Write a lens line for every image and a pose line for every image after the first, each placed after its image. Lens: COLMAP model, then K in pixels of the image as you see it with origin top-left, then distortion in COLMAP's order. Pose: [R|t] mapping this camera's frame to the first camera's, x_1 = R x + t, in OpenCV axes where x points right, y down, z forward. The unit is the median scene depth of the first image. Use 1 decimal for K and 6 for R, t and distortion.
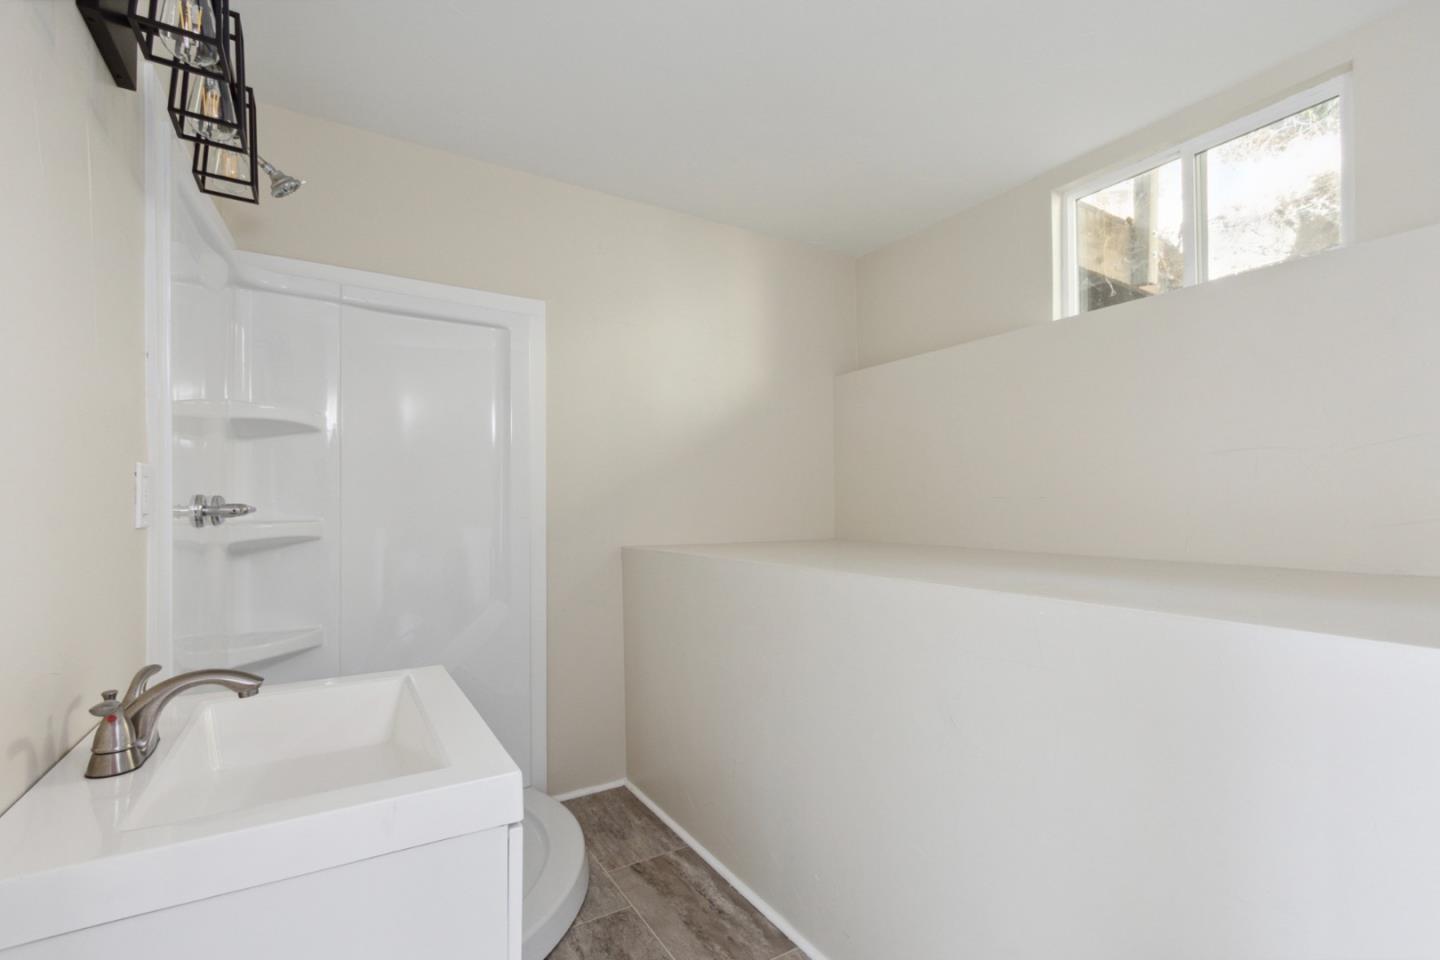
lens RADIAL K [[650.4, 0, 721.7], [0, 650.4, 489.8], [0, 0, 1]] dist [0.003612, -0.001020]
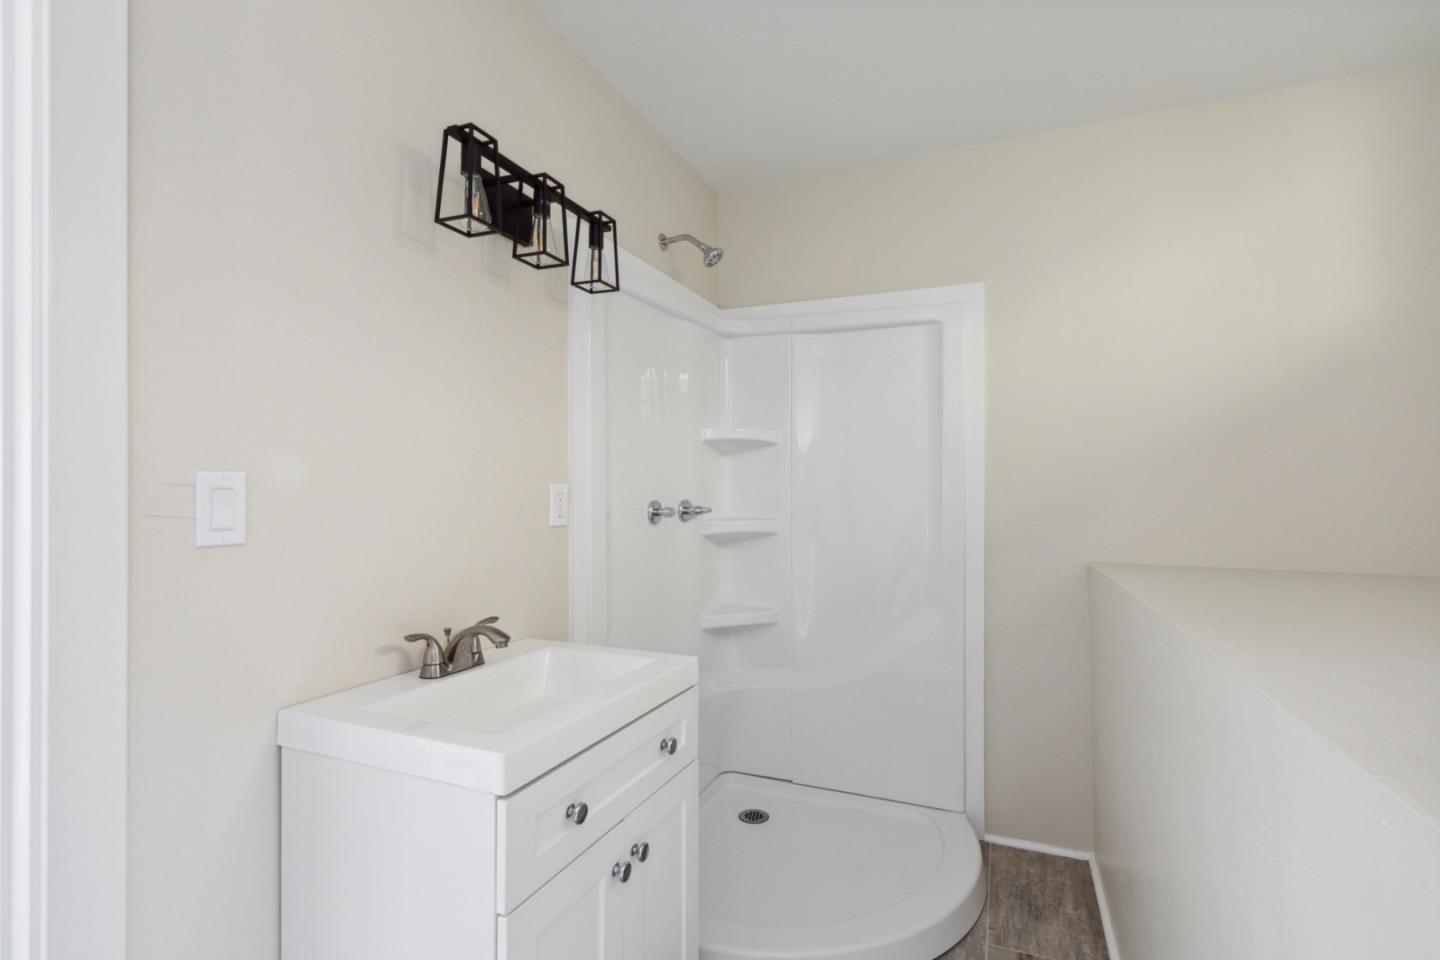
lens RADIAL K [[650.4, 0, 721.7], [0, 650.4, 489.8], [0, 0, 1]] dist [0.003612, -0.001020]
pose [[0.586568, 0.000972, -0.809900, 0.288424], [0.011629, 0.999886, 0.009623, -0.019115], [0.809817, -0.015063, 0.586489, 0.209183]]
